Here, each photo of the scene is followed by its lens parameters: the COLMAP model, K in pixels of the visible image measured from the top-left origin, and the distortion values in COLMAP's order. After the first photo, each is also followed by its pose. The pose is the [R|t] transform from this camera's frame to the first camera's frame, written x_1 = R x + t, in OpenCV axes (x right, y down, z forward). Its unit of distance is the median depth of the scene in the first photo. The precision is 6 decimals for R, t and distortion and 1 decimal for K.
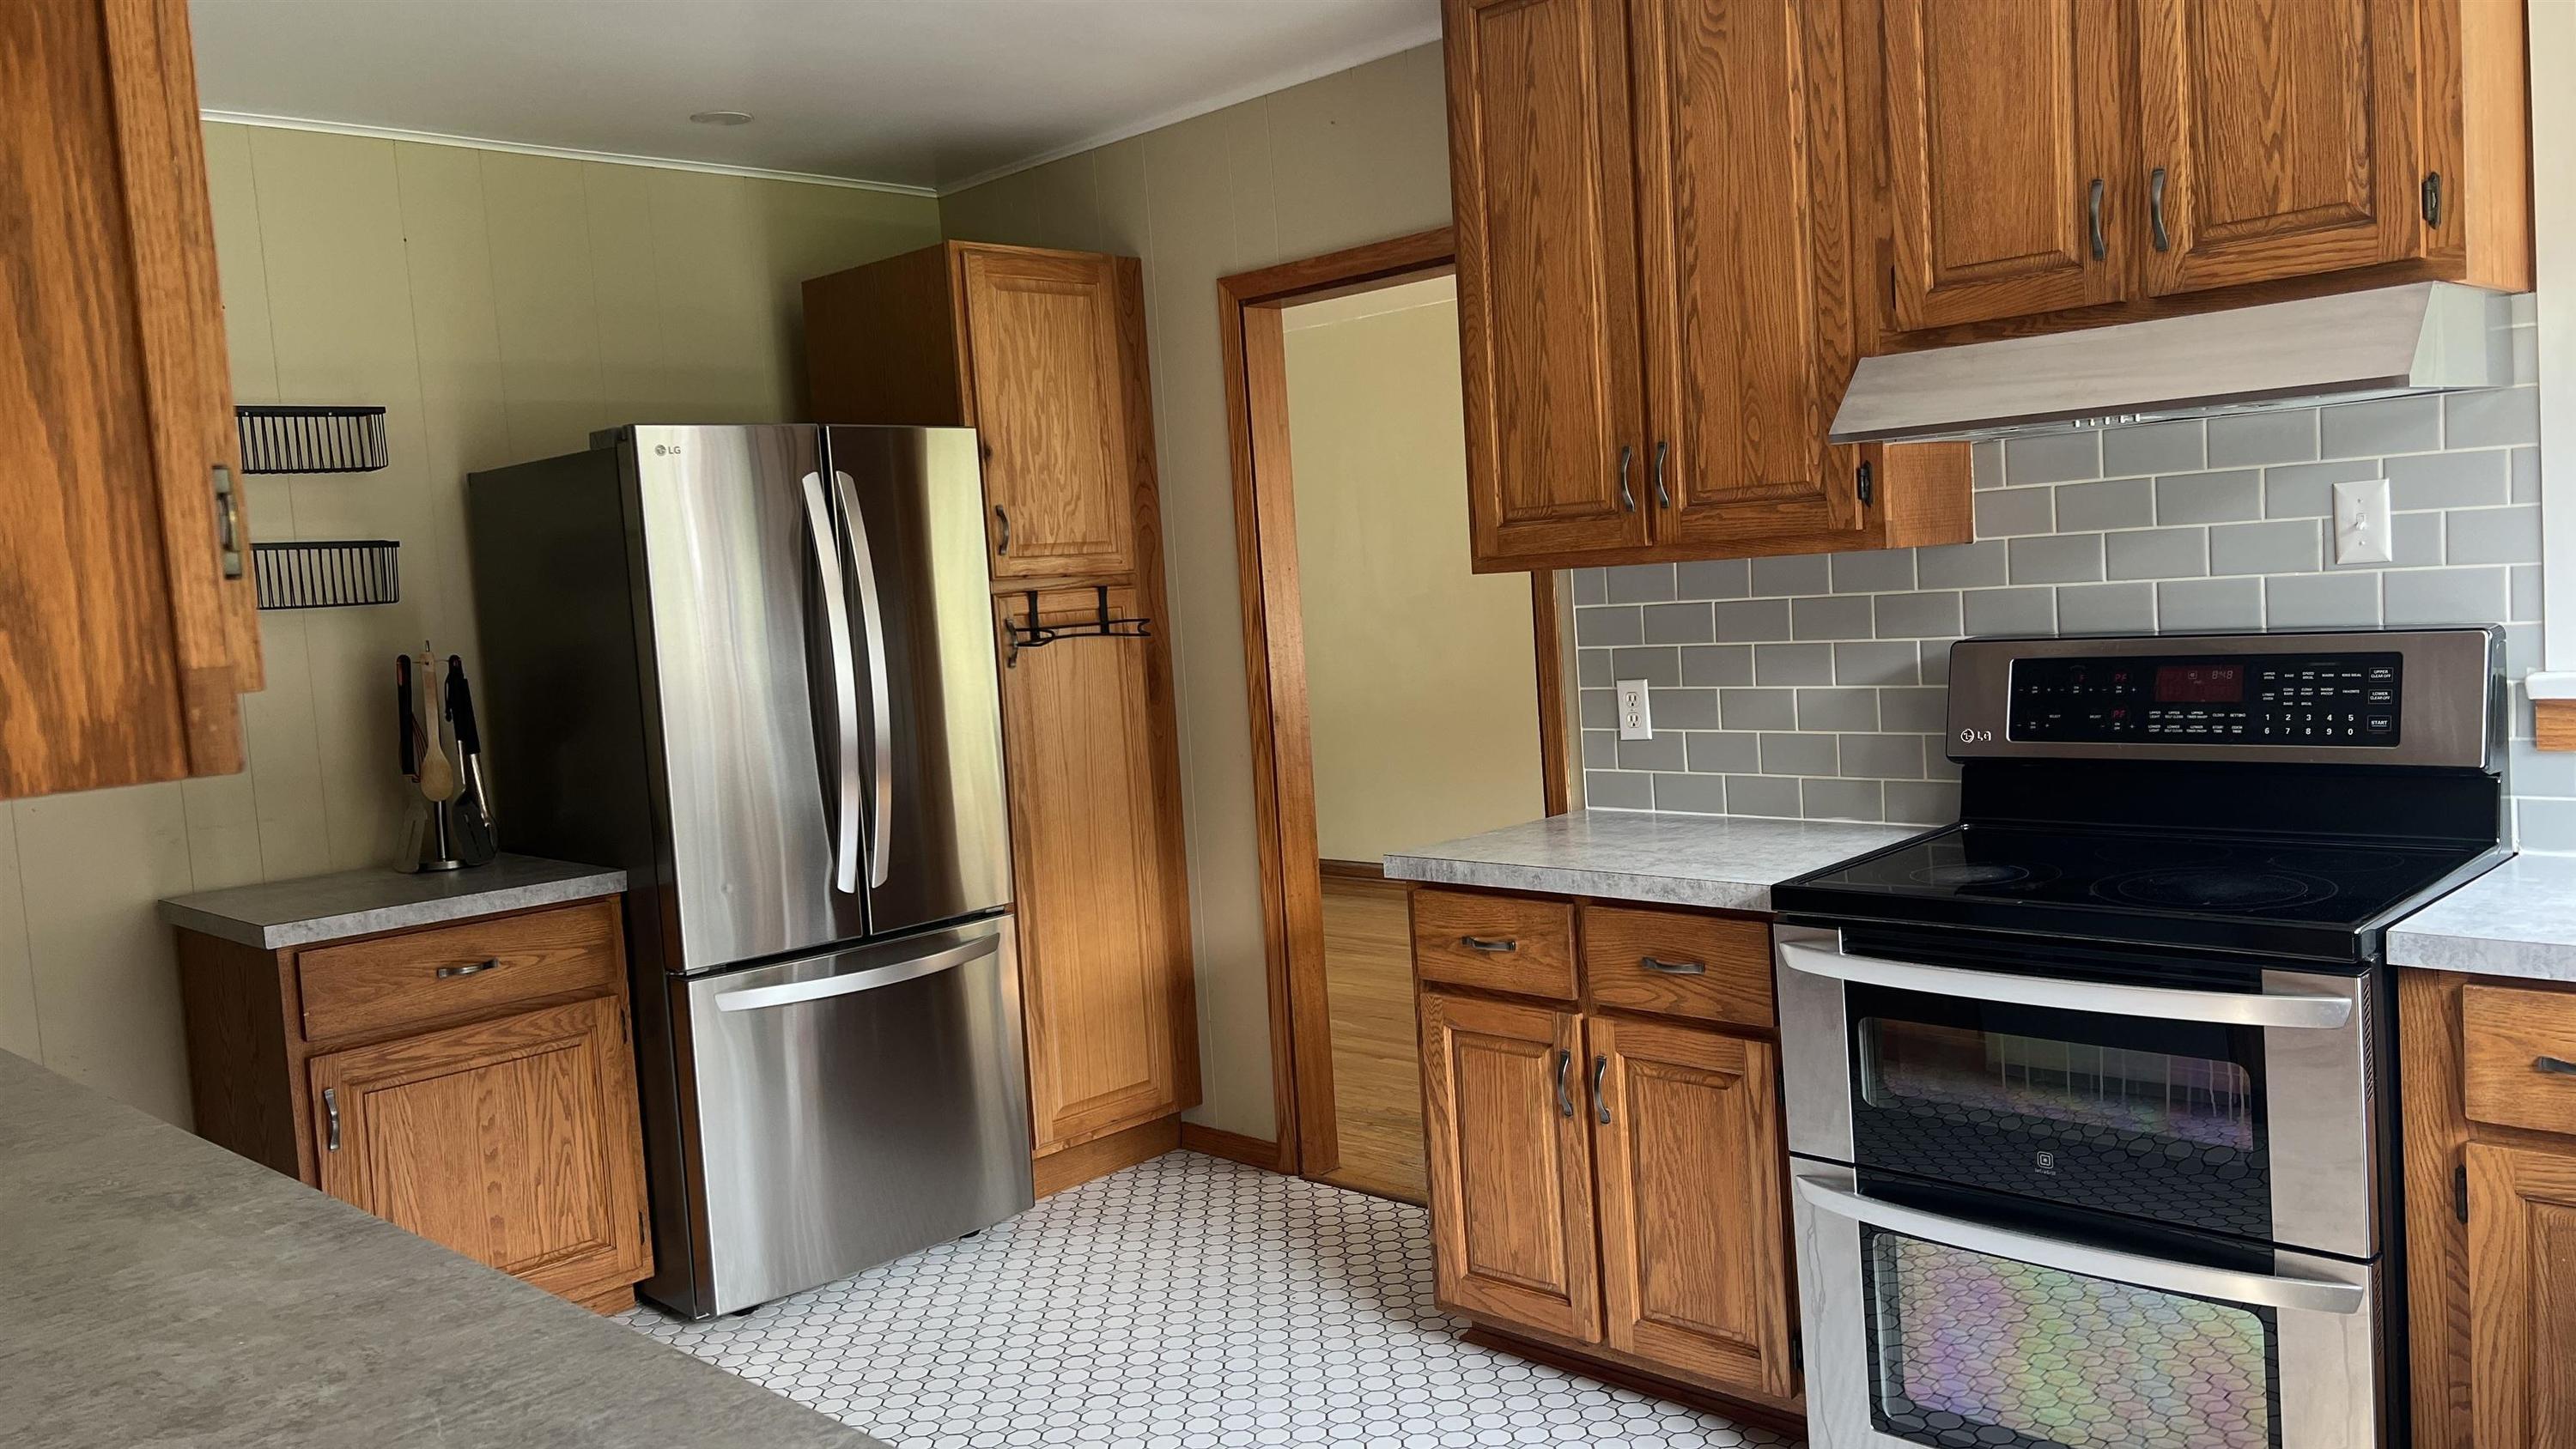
lens RADIAL K [[1957.7, 0, 1296.4], [0, 1957.7, 716.4], [0, 0, 1]] dist [0.073838, -0.098095]
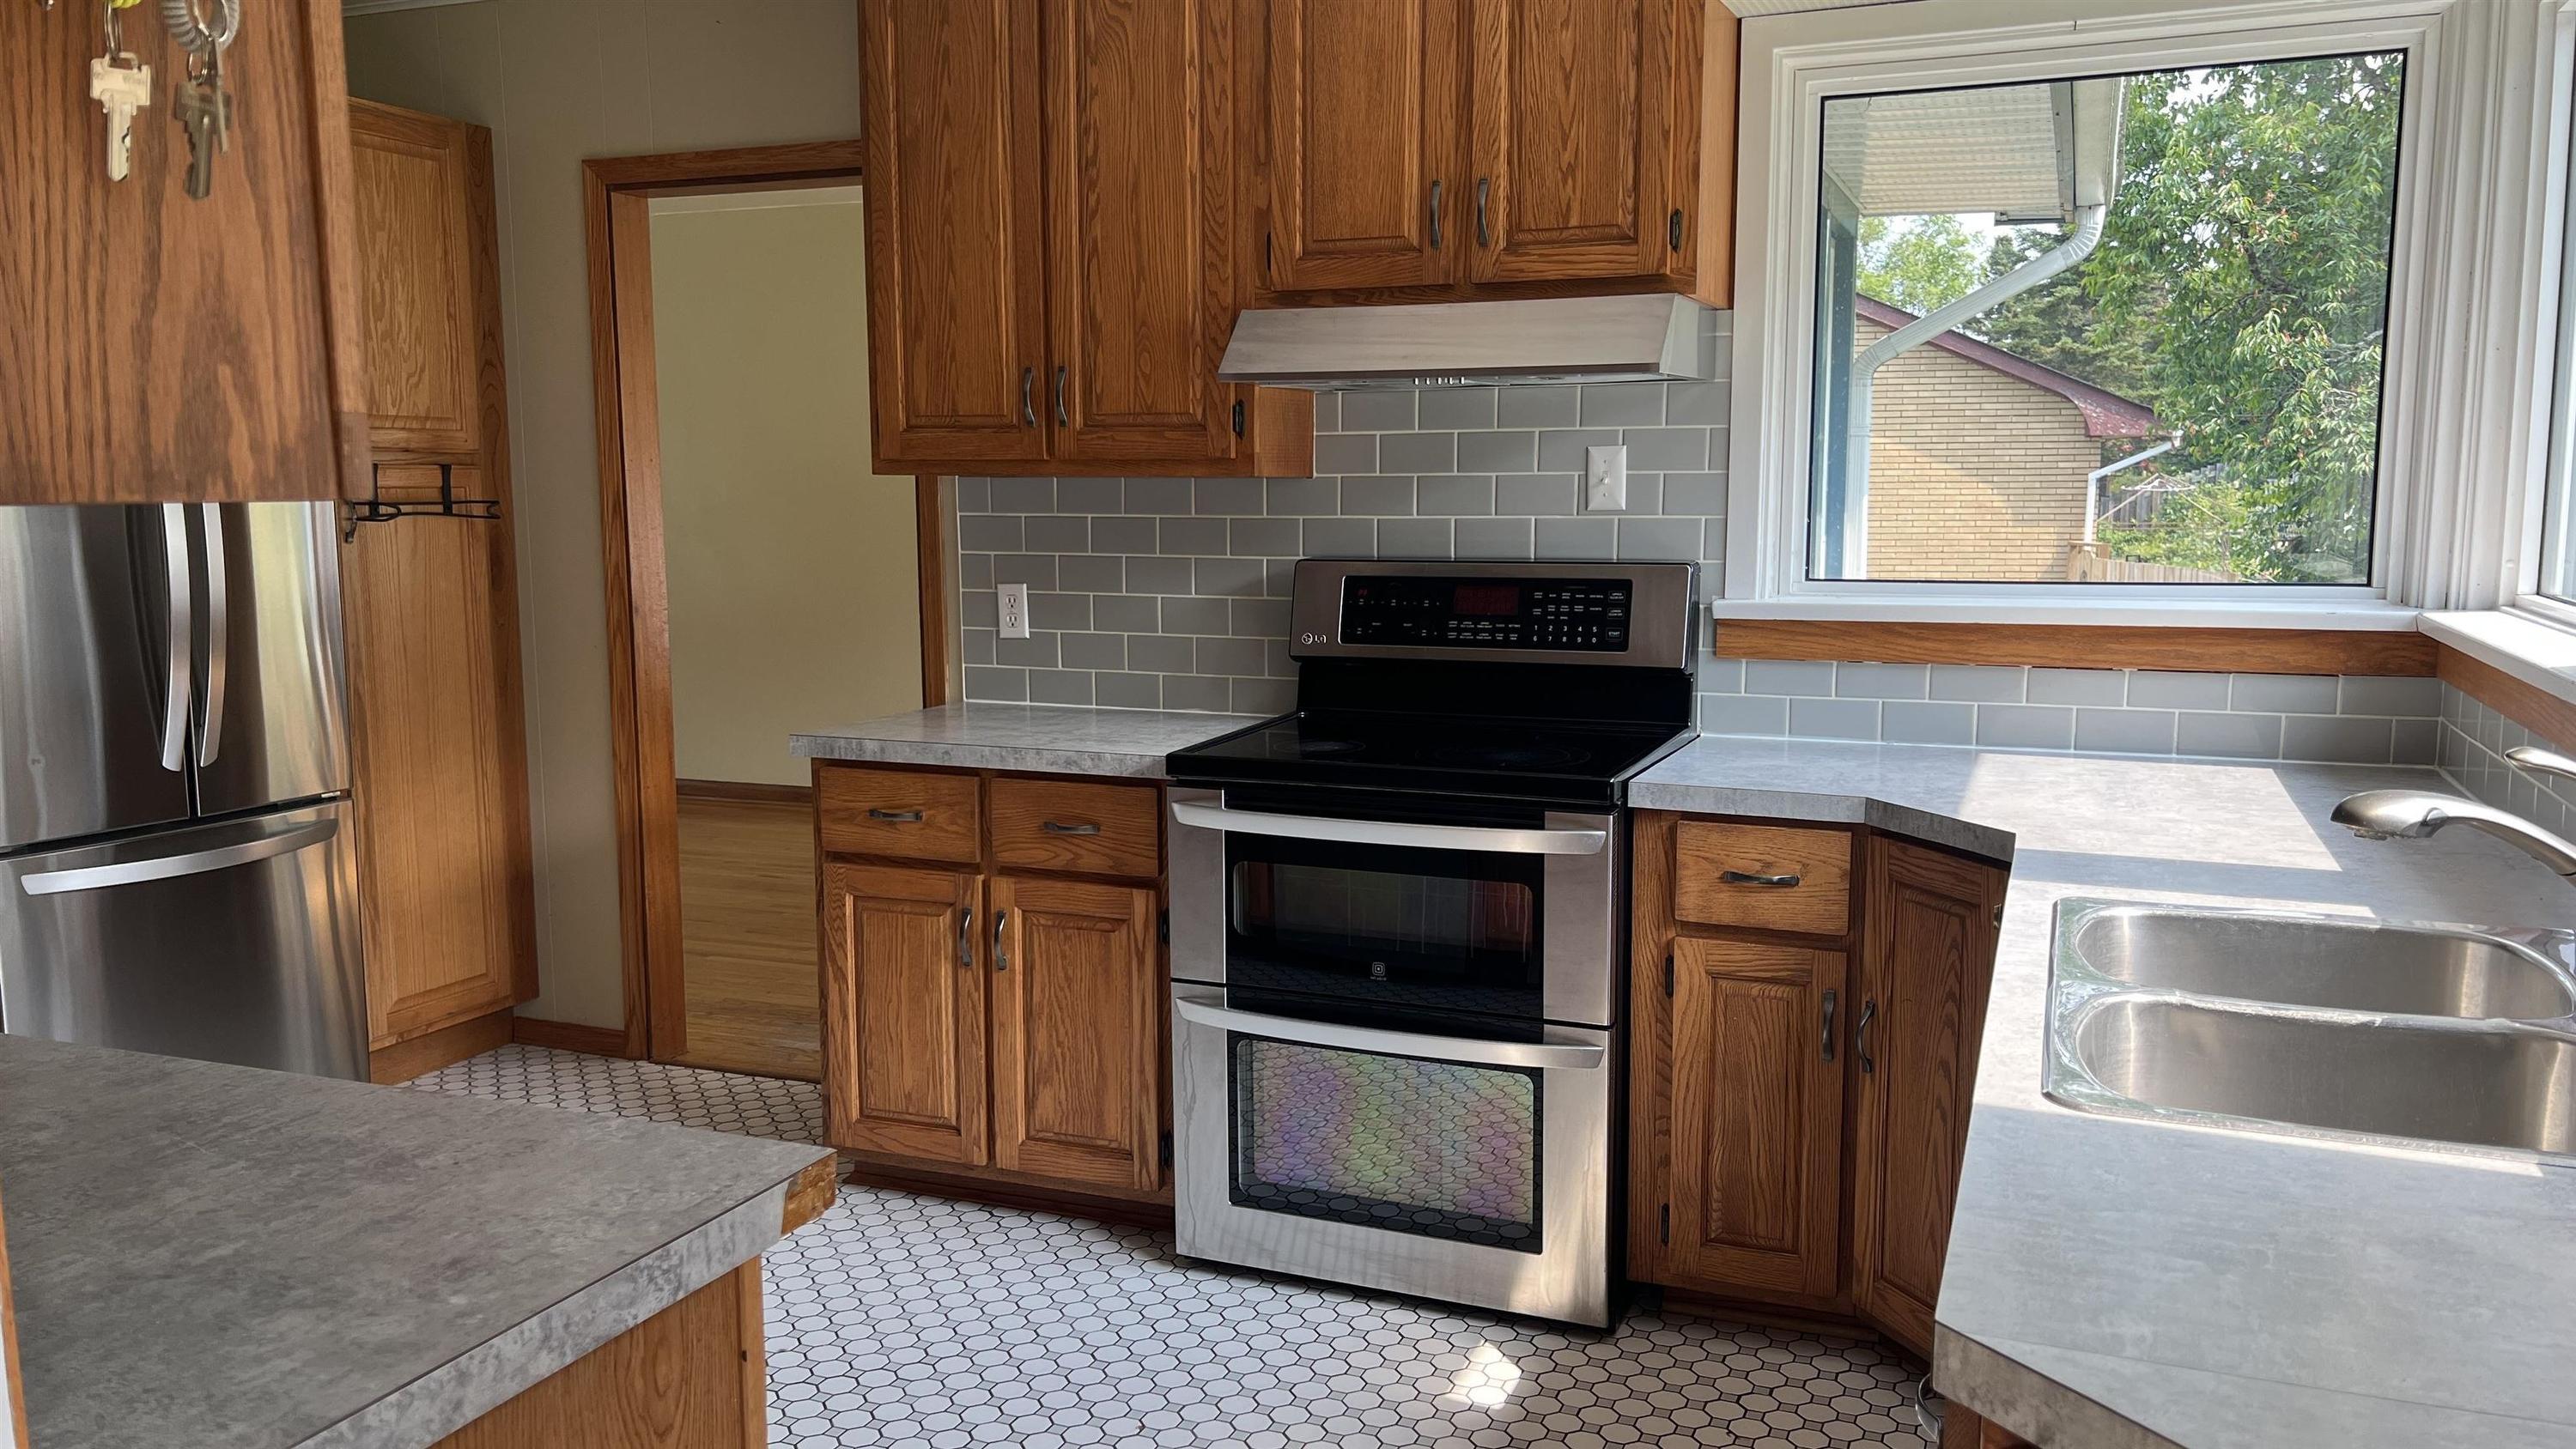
lens RADIAL K [[1957.7, 0, 1294.3], [0, 1957.7, 756.0], [0, 0, 1]] dist [0.073838, -0.098095]
pose [[0.924635, 0.013647, 0.380610, -0.118142], [-0.032814, 0.998496, 0.043914, 0.029211], [-0.379439, -0.053094, 0.923692, -0.097551]]
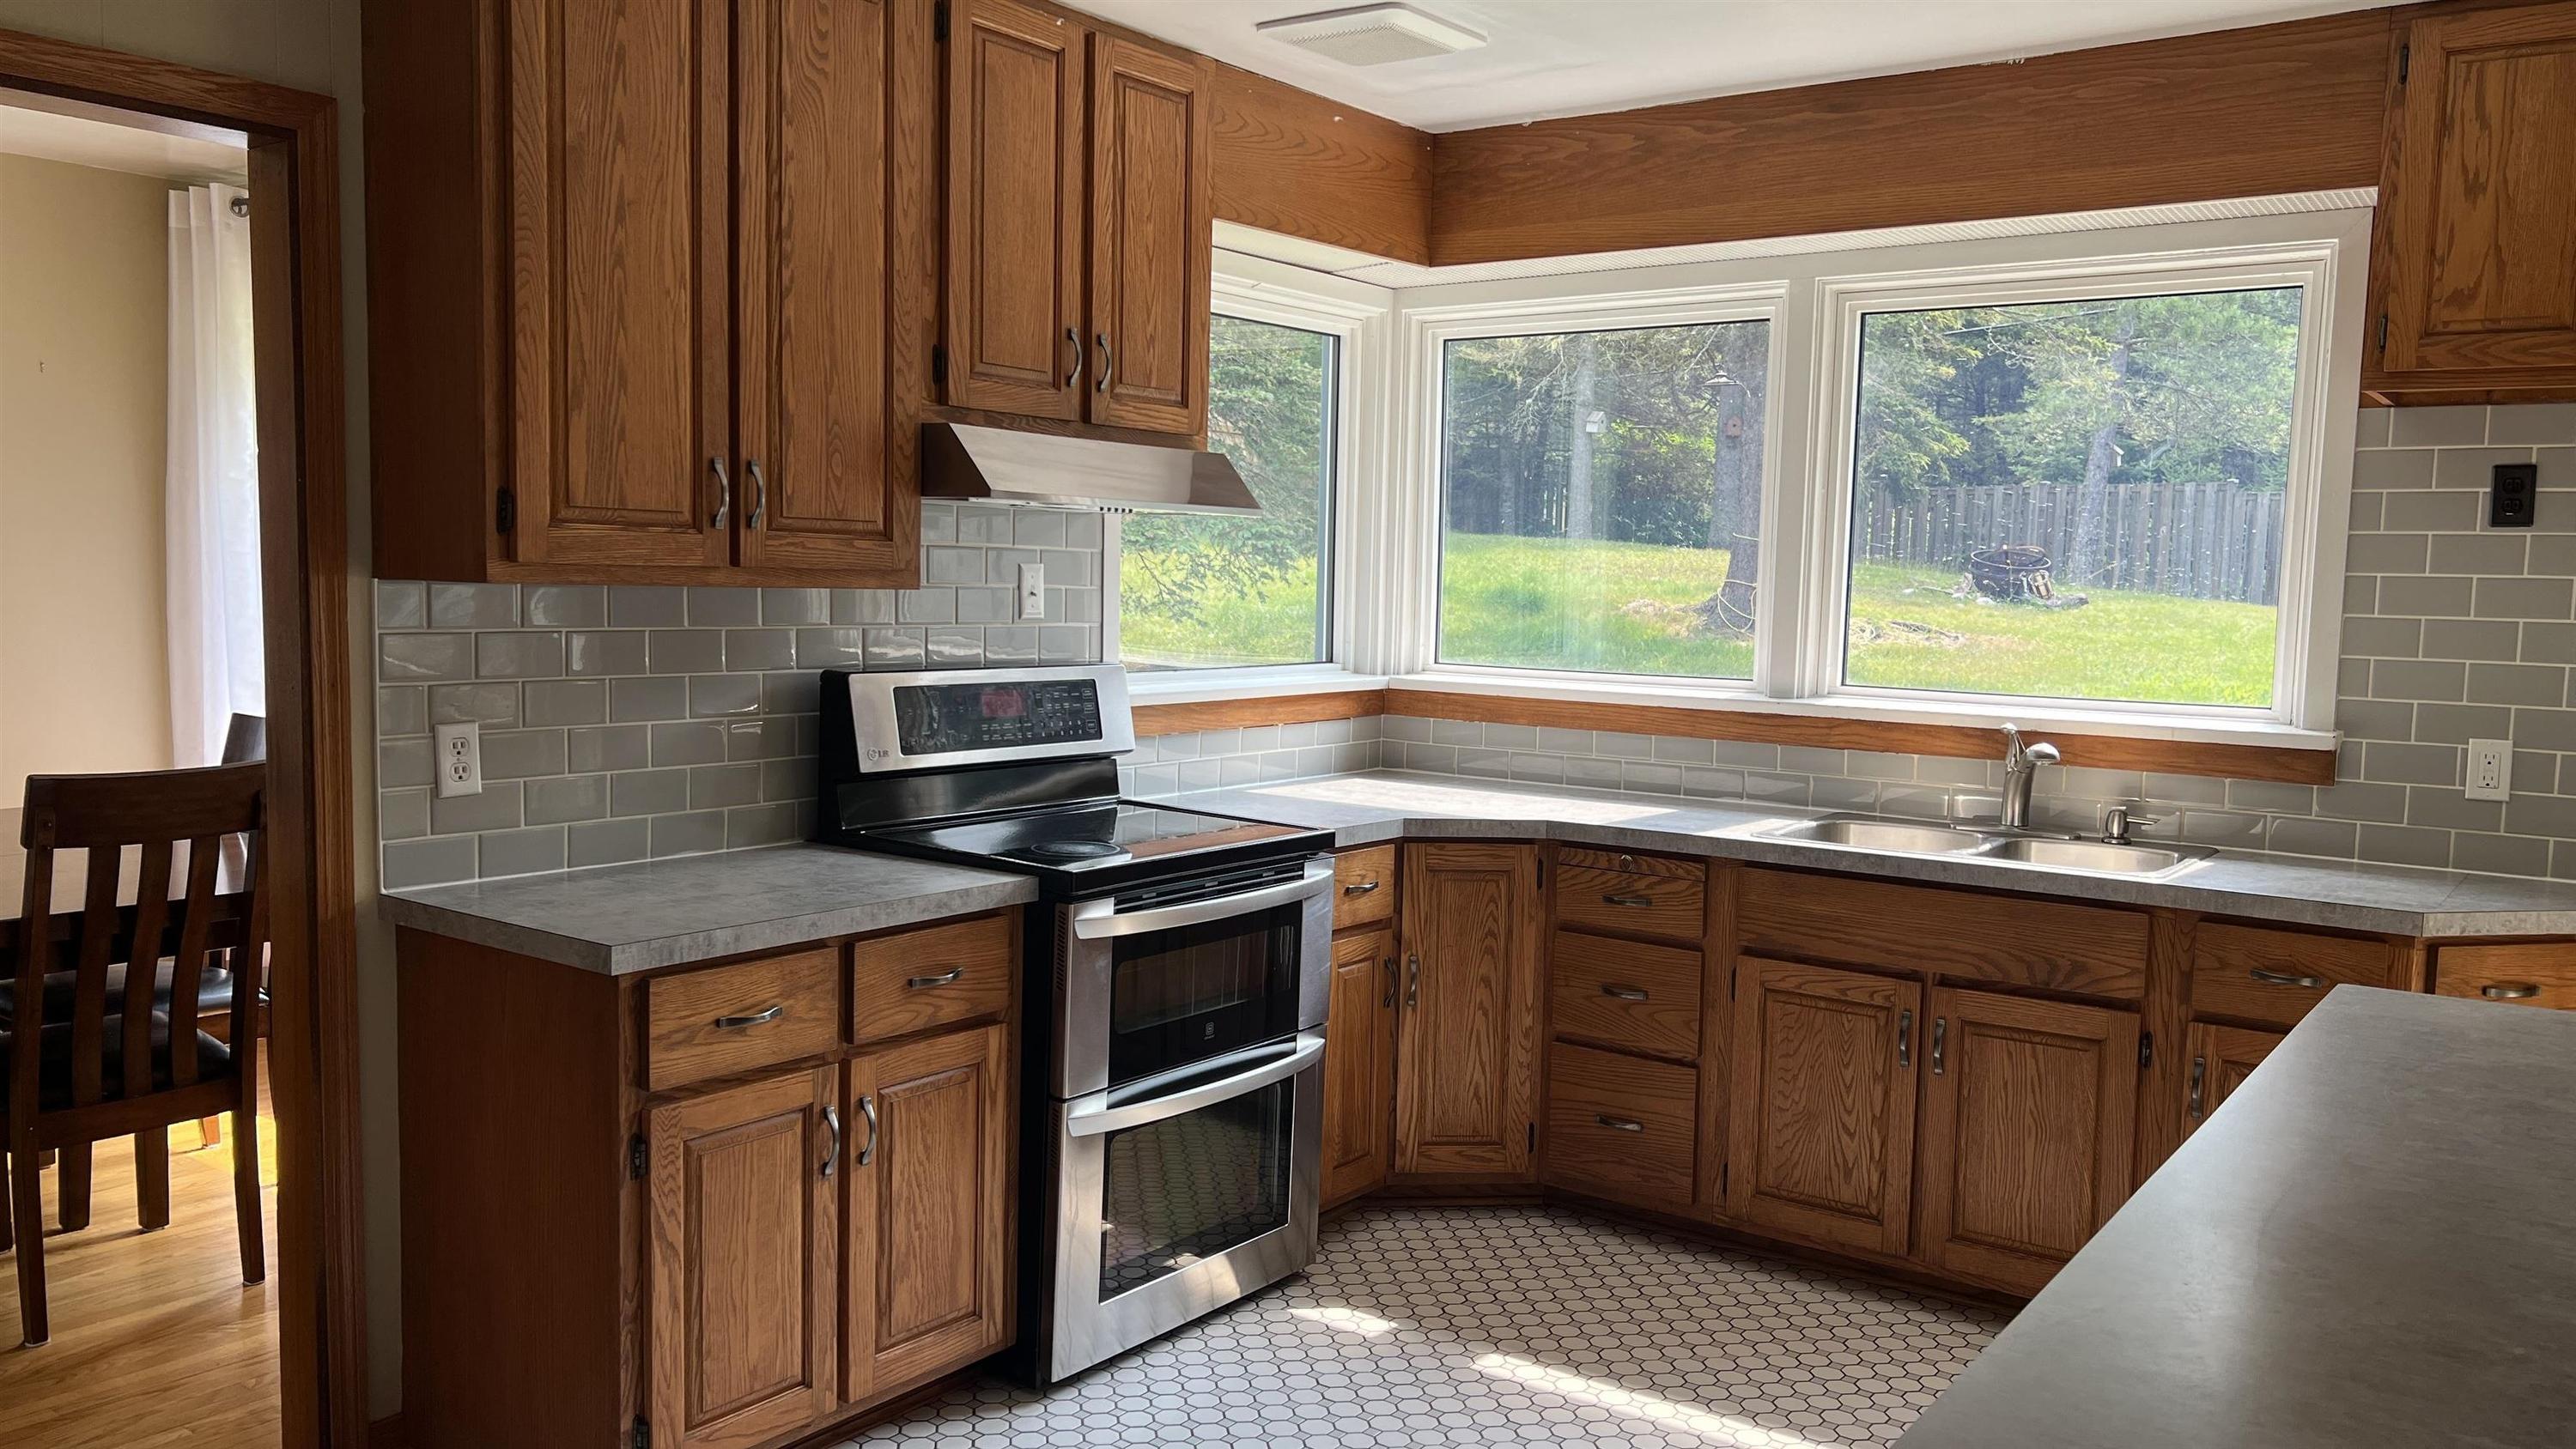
lens RADIAL K [[1957.7, 0, 1300.8], [0, 1957.7, 743.5], [0, 0, 1]] dist [0.073838, -0.098095]
pose [[-0.153567, -0.023160, 0.987867, -0.826860], [0.060599, 0.997623, 0.032809, -0.018715], [-0.986278, 0.064902, -0.151799, 0.921707]]
